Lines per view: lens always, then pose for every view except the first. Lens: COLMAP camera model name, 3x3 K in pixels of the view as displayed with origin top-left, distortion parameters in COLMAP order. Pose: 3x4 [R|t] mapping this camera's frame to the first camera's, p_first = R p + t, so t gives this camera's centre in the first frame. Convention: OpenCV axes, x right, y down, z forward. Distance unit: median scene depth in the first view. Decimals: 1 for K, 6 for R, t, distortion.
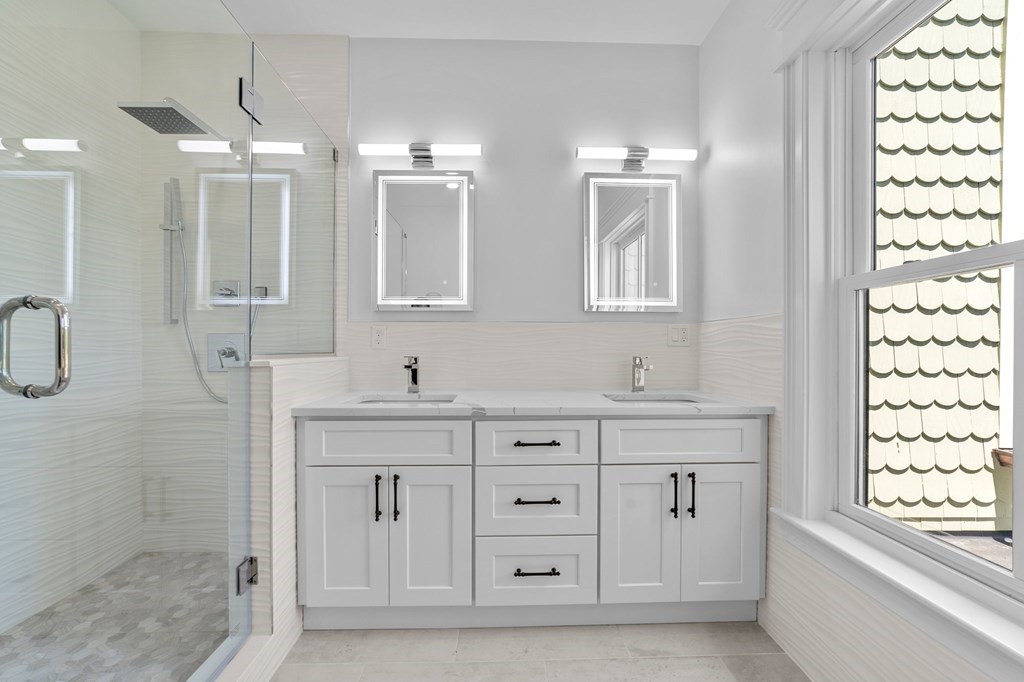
lens RADIAL K [[401.9, 0, 508.1], [0, 401.9, 348.6], [0, 0, 1]] dist [-0.020864, 0.007001]
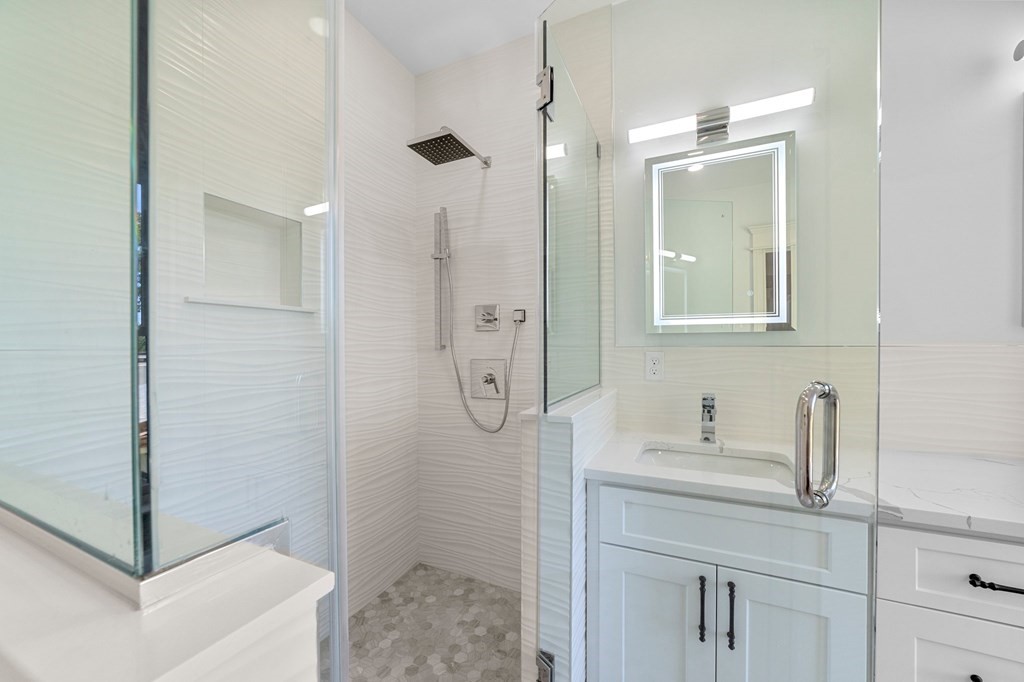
lens RADIAL K [[401.9, 0, 506.9], [0, 401.9, 348.2], [0, 0, 1]] dist [-0.020864, 0.007001]
pose [[0.891666, -0.003734, -0.452679, -0.259131], [0.005585, 0.999981, 0.002752, -0.078736], [0.452660, -0.004982, 0.891669, 0.174710]]
